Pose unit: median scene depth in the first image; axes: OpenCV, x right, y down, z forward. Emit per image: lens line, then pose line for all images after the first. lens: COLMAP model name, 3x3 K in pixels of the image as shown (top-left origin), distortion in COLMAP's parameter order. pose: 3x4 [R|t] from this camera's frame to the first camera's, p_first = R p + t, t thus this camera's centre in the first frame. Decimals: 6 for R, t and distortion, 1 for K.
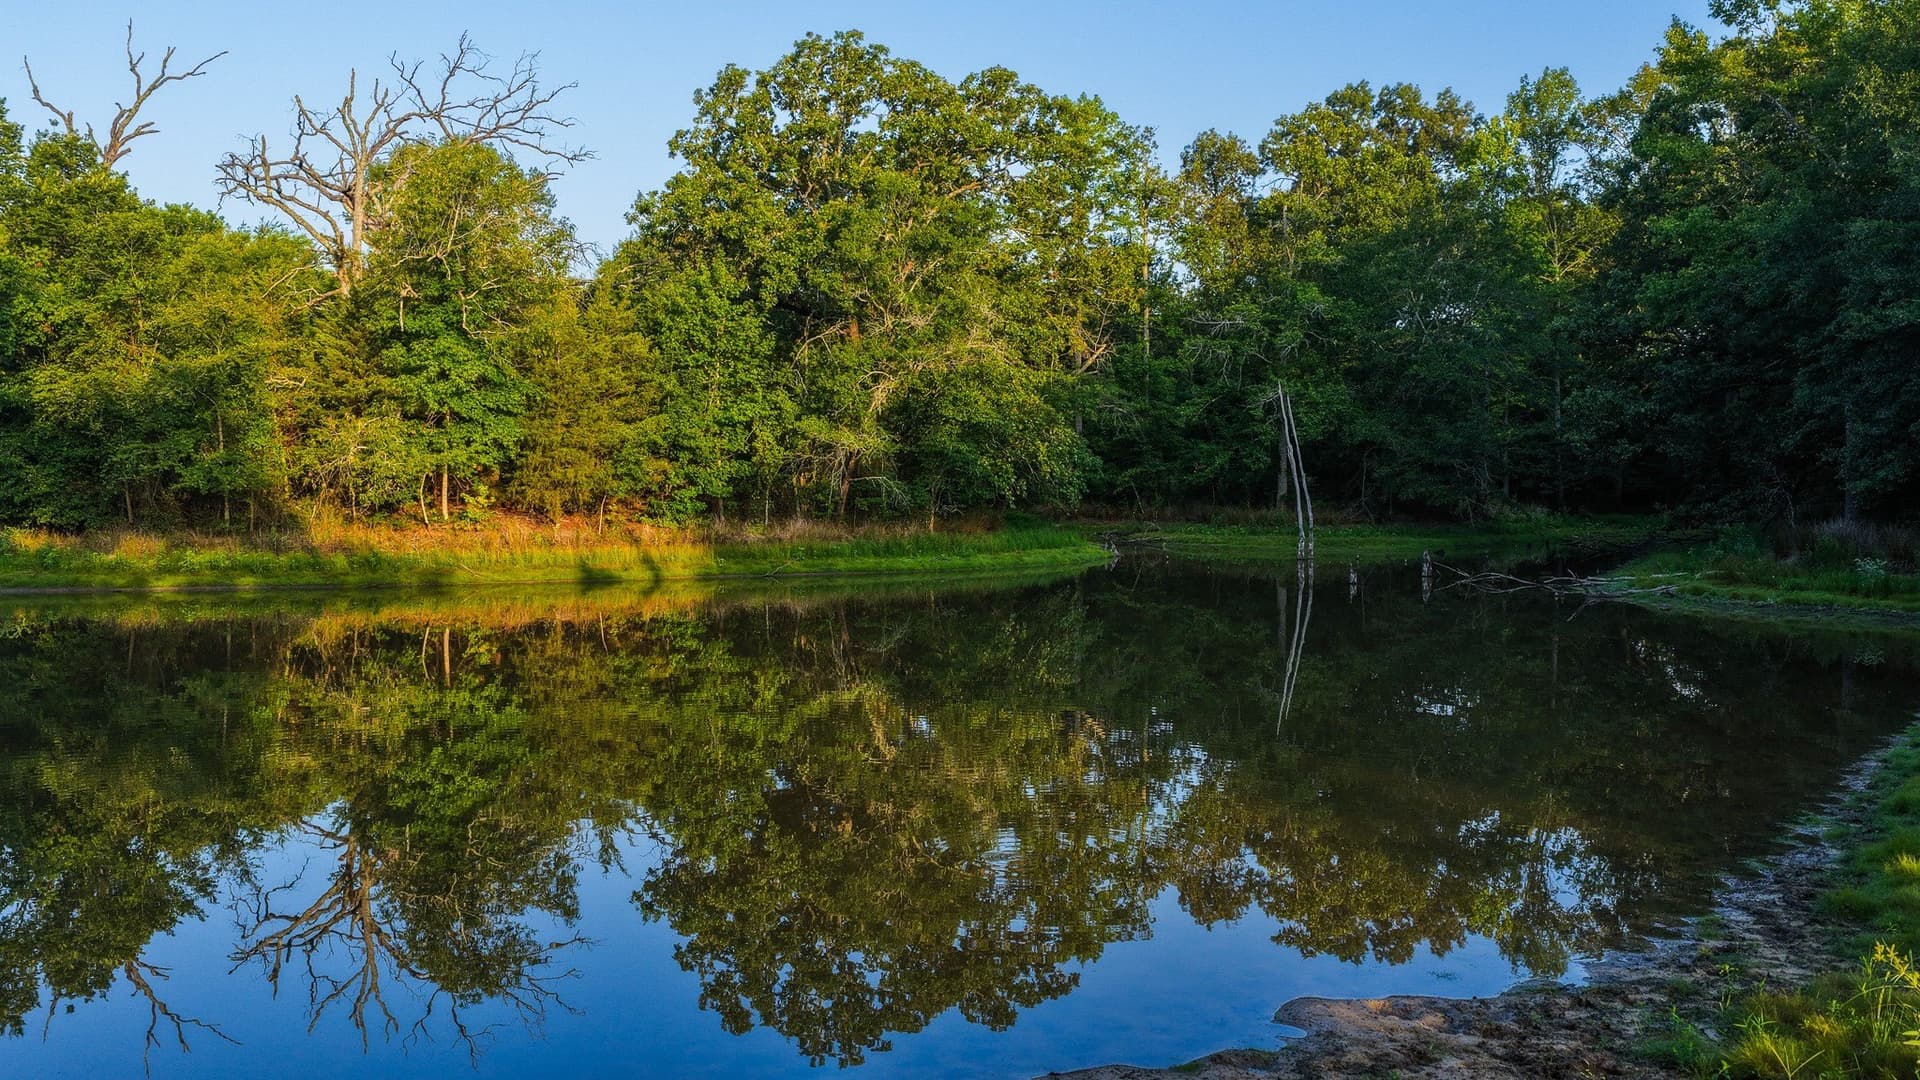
lens RADIAL K [[1600.7, 0, 964.2], [0, 1600.7, 543.7], [0, 0, 1]] dist [-0.015047, 0.038698]
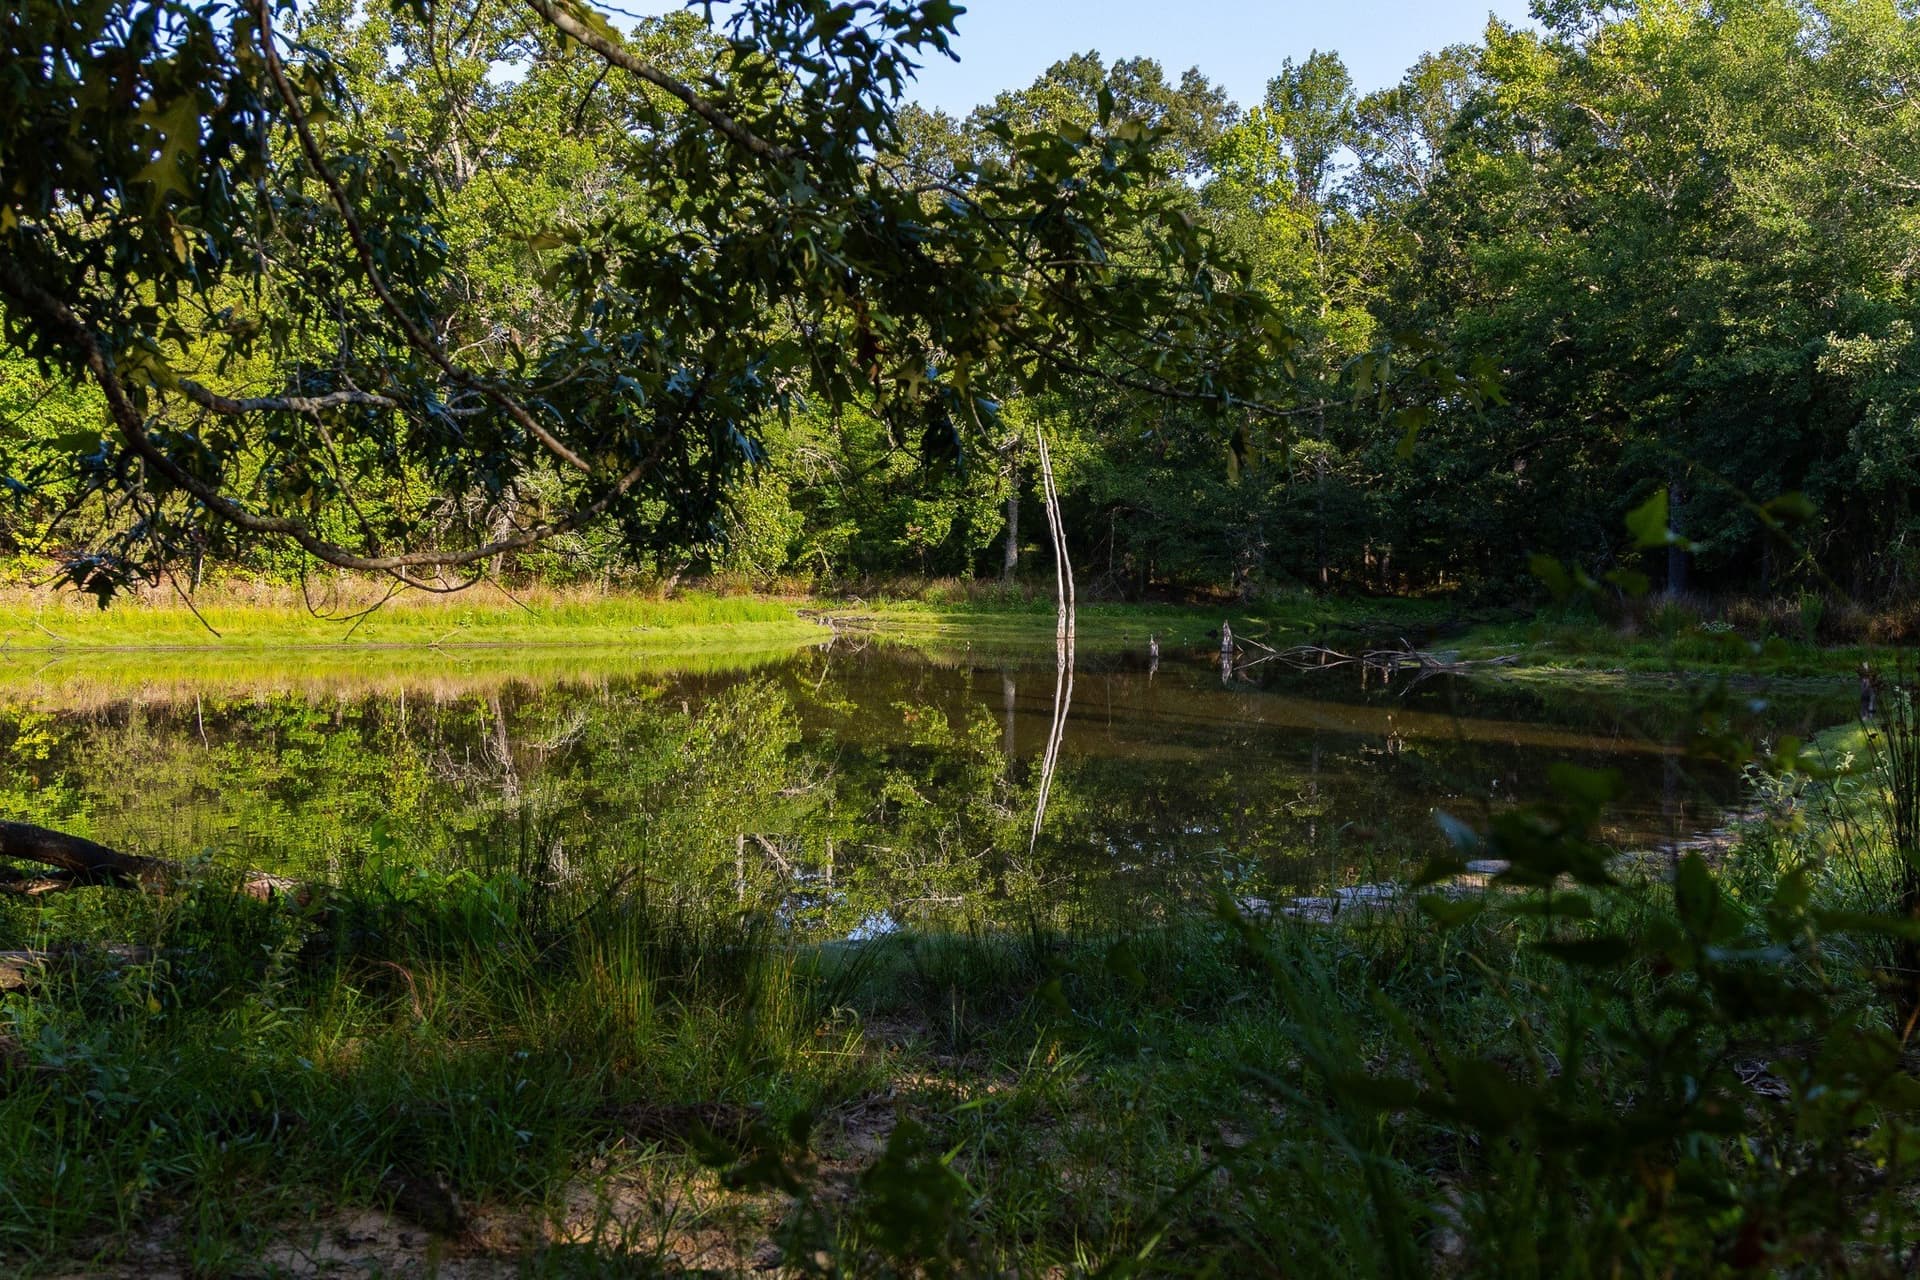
lens RADIAL K [[2210.0, 0, 957.4], [0, 2210.0, 641.0], [0, 0, 1]] dist [0.005142, 0.000000]
pose [[0.976464, 0.008926, 0.215495, -0.084889], [-0.007785, 0.999951, -0.006145, 0.018467], [-0.215539, 0.004322, 0.976486, -0.096807]]
